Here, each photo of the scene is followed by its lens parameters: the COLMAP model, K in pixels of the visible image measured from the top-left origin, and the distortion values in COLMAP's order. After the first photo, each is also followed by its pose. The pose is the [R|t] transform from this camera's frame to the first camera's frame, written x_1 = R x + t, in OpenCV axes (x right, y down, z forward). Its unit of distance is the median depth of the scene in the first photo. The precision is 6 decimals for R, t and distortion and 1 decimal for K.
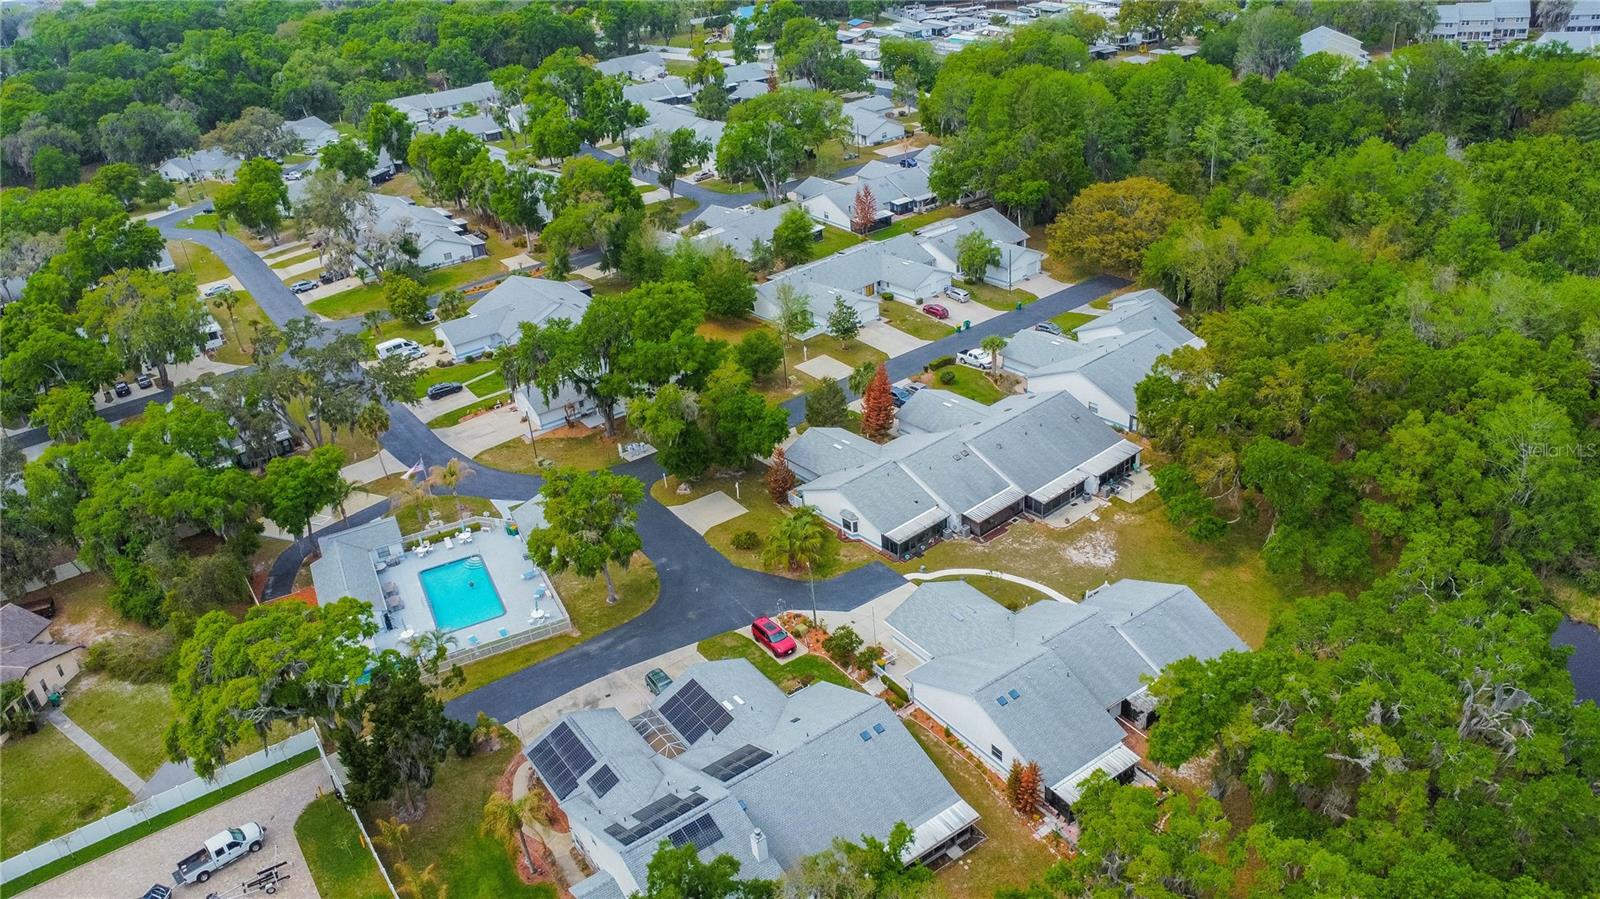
lens RADIAL K [[1162.4, 0, 795.2], [0, 1162.4, 446.3], [0, 0, 1]] dist [-0.027959, -0.009617]
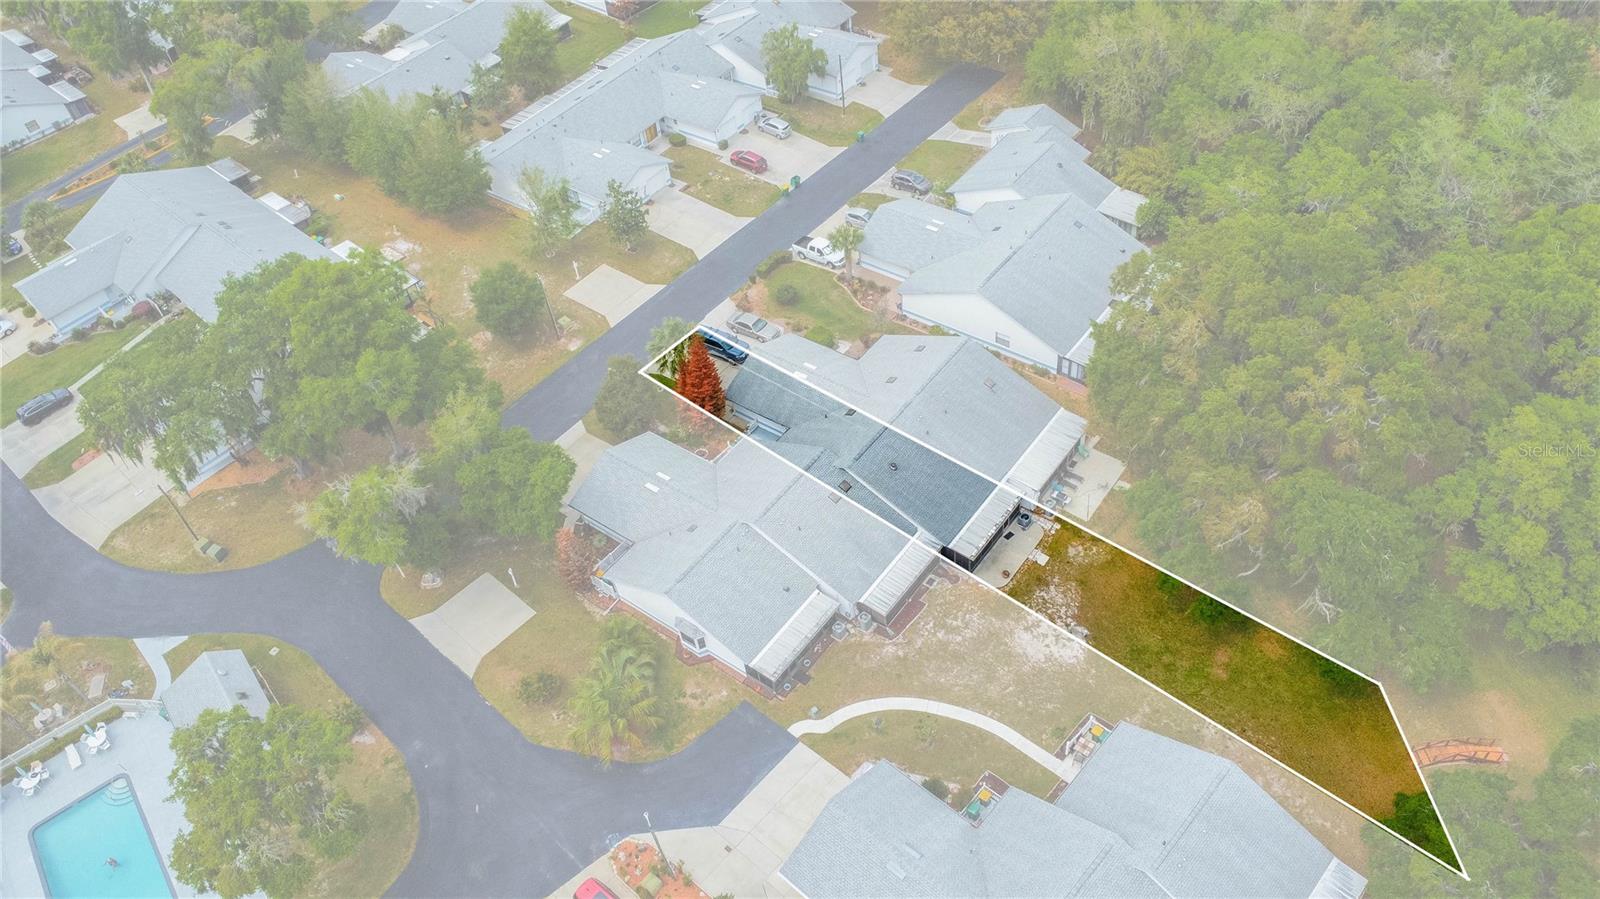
lens RADIAL K [[1162.4, 0, 795.2], [0, 1162.4, 446.3], [0, 0, 1]] dist [-0.027959, -0.009617]
pose [[0.976399, -0.166469, 0.137598, 0.023151], [0.120706, 0.948925, 0.291498, -0.164023], [-0.179096, -0.268010, 0.946623, 0.290919]]
